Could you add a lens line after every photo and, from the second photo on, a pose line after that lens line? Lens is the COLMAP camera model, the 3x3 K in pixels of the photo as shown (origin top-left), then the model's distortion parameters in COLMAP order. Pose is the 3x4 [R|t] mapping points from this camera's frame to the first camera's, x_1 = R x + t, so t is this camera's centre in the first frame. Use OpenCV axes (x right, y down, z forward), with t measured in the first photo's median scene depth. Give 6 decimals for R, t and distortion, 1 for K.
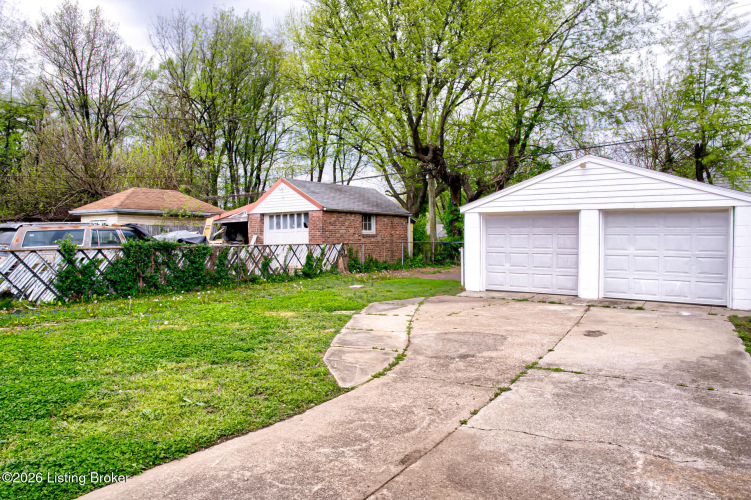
lens RADIAL K [[512.6, 0, 375.5], [0, 512.6, 250.0], [0, 0, 1]] dist [-0.090507, 0.111270]
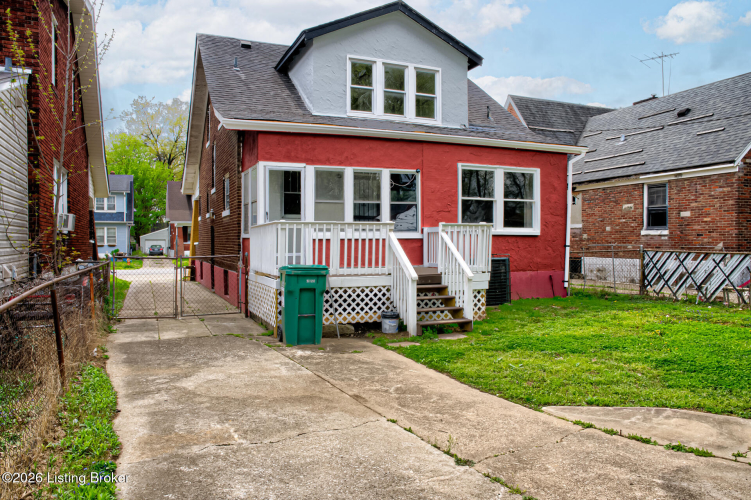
lens RADIAL K [[562.0, 0, 375.5], [0, 562.0, 250.0], [0, 0, 1]] dist [-0.046705, 0.007365]
pose [[-0.527762, 0.010903, -0.849323, 0.352781], [-0.012999, 0.999697, 0.020910, -0.011263], [0.849293, 0.022076, -0.527460, 0.473683]]
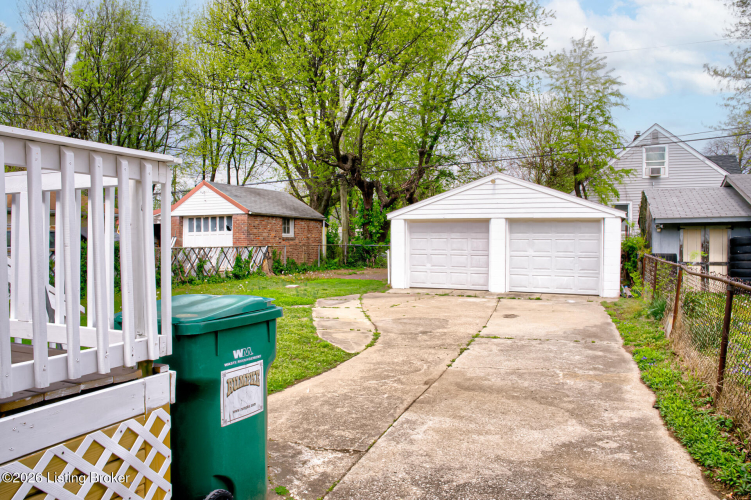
lens RADIAL K [[543.1, 0, 375.5], [0, 543.1, 250.0], [0, 0, 1]] dist [-0.098549, 0.097781]
pose [[0.975770, -0.000245, 0.218801, -0.116796], [0.001552, 0.999982, -0.005801, 0.002198], [-0.218795, 0.006000, 0.975752, -0.153462]]
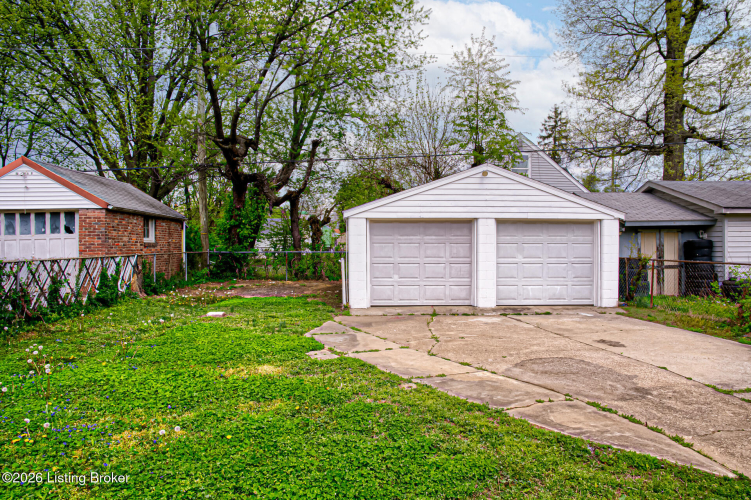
lens RADIAL K [[512.6, 0, 375.5], [0, 512.6, 250.0], [0, 0, 1]] dist [-0.090507, 0.111270]
pose [[0.789564, -0.007717, 0.613619, -0.307381], [0.017890, 0.999785, -0.010446, -0.008867], [-0.613407, 0.019225, 0.789533, 0.284497]]
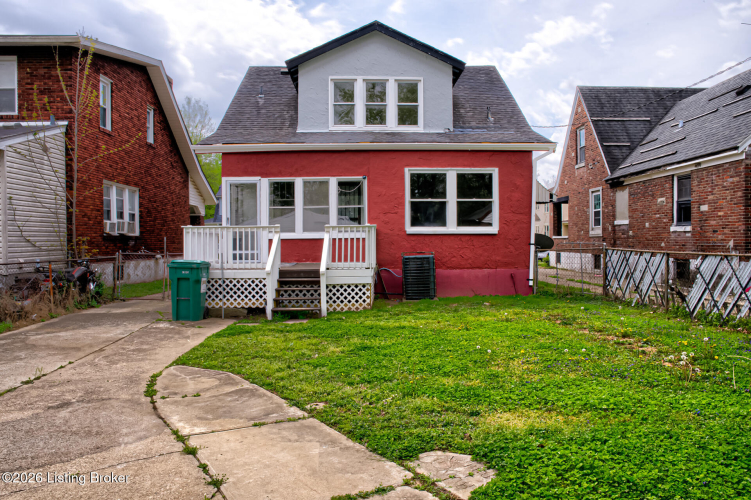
lens RADIAL K [[562.0, 0, 375.5], [0, 562.0, 250.0], [0, 0, 1]] dist [-0.046705, 0.007365]
pose [[-0.800831, 0.014740, -0.598709, 0.133160], [-0.004542, 0.999519, 0.030684, -0.021287], [0.598873, 0.027292, -0.800379, 0.886118]]
